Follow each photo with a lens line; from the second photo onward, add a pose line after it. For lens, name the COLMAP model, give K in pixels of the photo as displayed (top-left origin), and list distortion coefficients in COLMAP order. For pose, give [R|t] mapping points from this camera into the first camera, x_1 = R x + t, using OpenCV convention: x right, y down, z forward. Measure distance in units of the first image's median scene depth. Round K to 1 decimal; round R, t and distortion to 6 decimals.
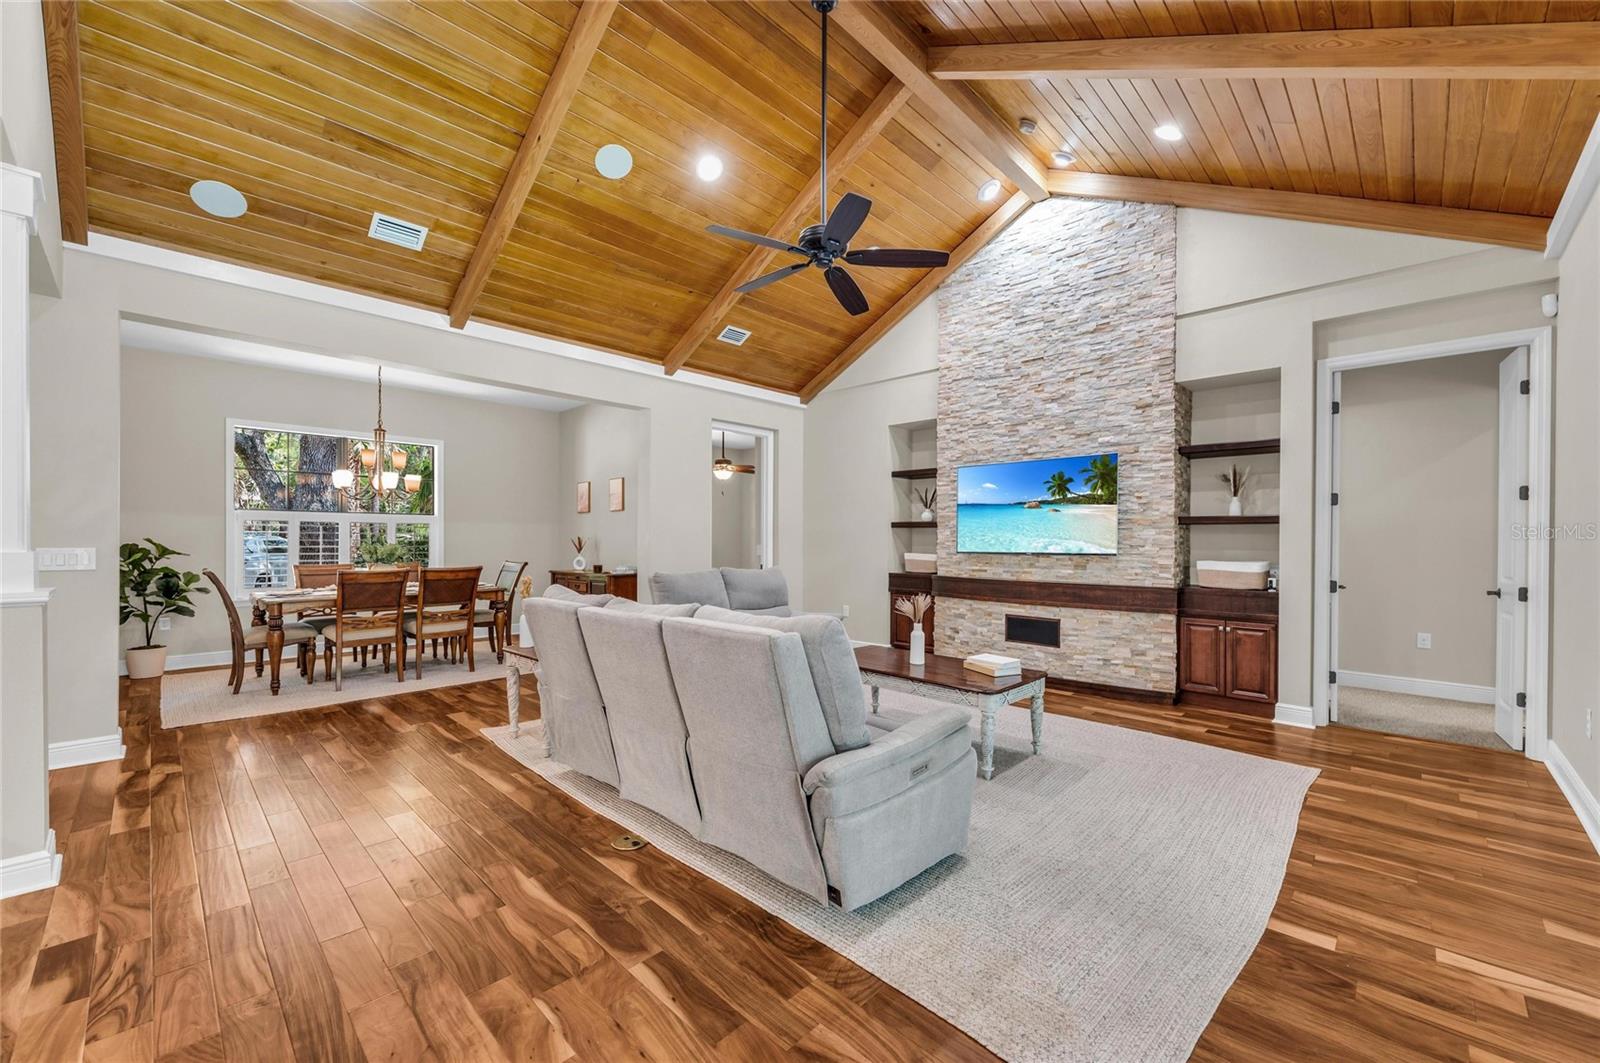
lens RADIAL K [[628.4, 0, 808.4], [0, 628.4, 545.0], [0, 0, 1]] dist [0.013814, -0.006333]
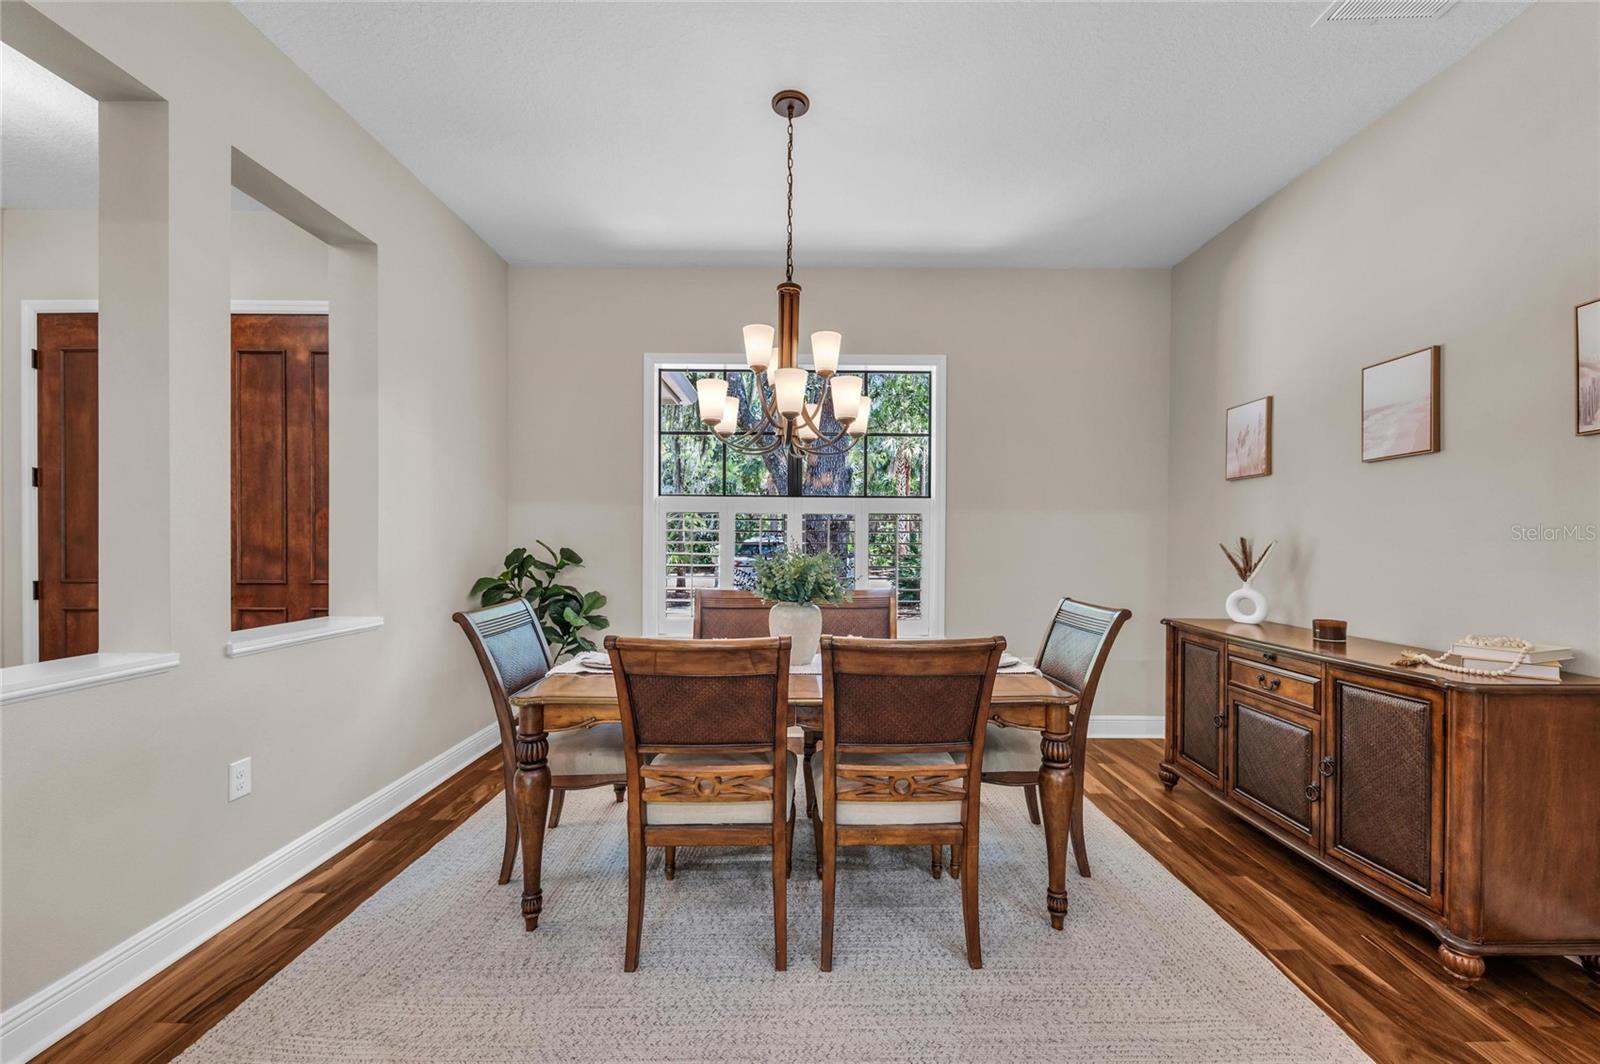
lens RADIAL K [[628.4, 0, 808.4], [0, 628.4, 545.5], [0, 0, 1]] dist [0.013814, -0.006333]
pose [[0.695169, 0.008509, -0.718796, -0.406440], [-0.008871, 0.999955, 0.003259, -0.010002], [0.718792, 0.004111, 0.695213, 0.800846]]
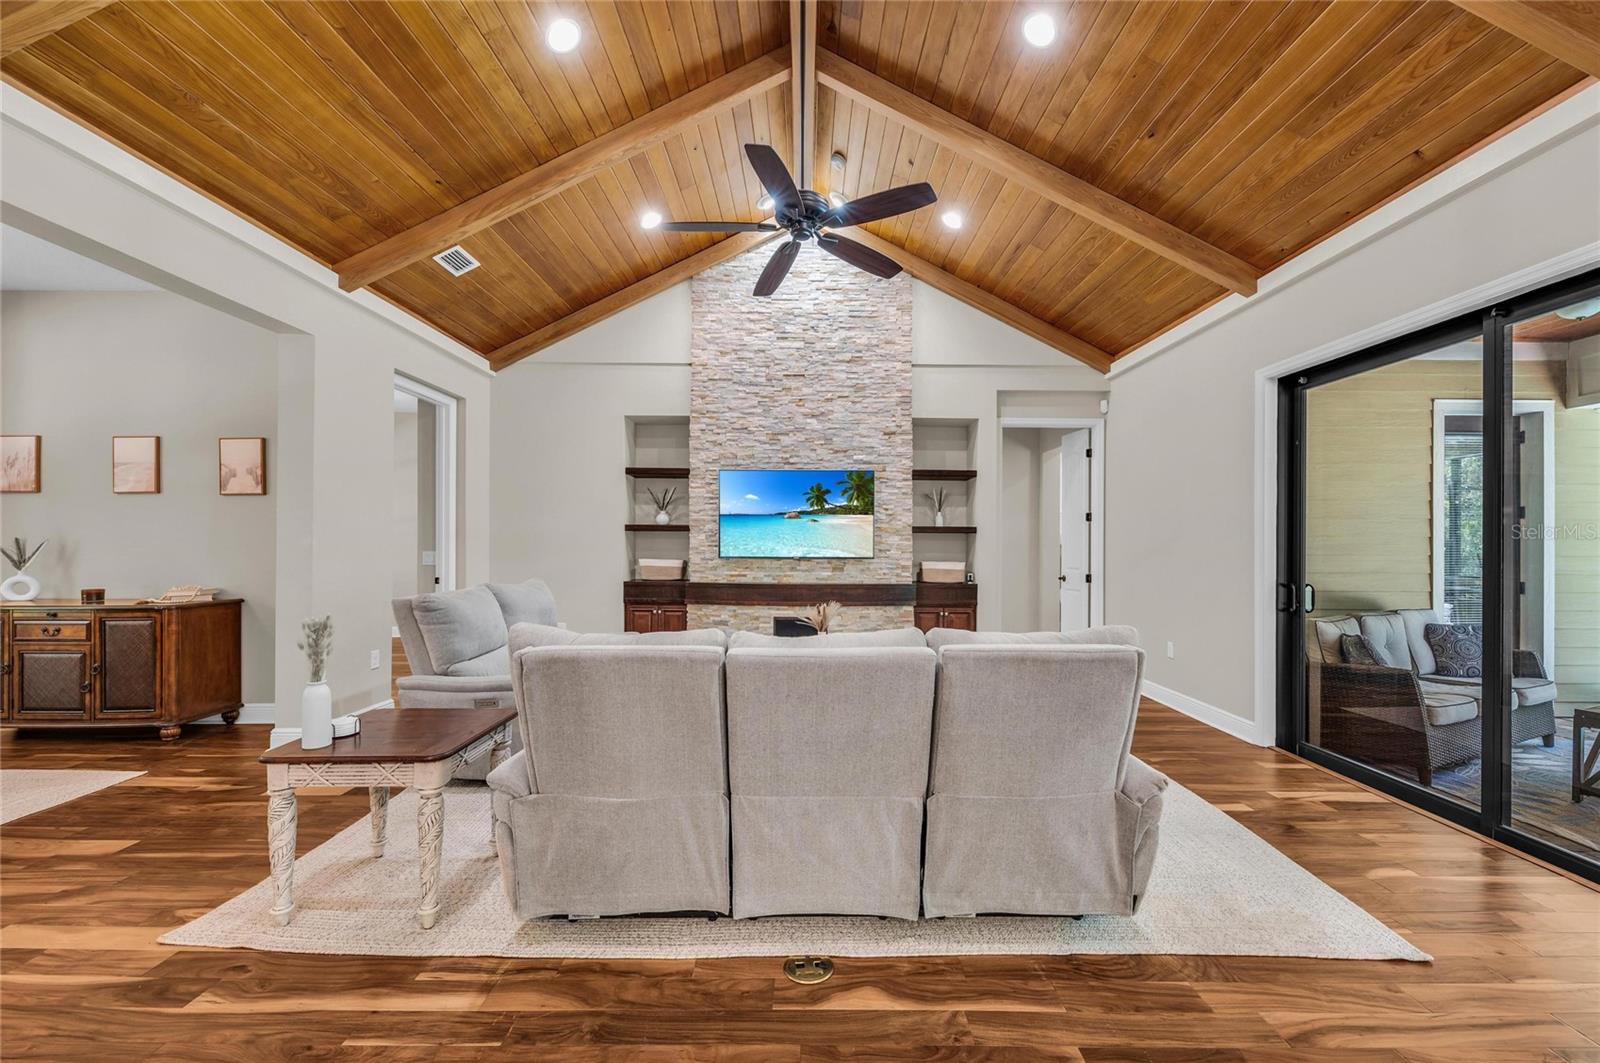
lens RADIAL K [[629.7, 0, 807.3], [0, 629.7, 542.4], [0, 0, 1]] dist [0.010693, -0.006093]
pose [[0.719108, 0.003217, 0.694890, -0.383854], [0.003051, 0.999965, -0.007787, -0.004044], [-0.694891, 0.007720, 0.719073, 0.234434]]
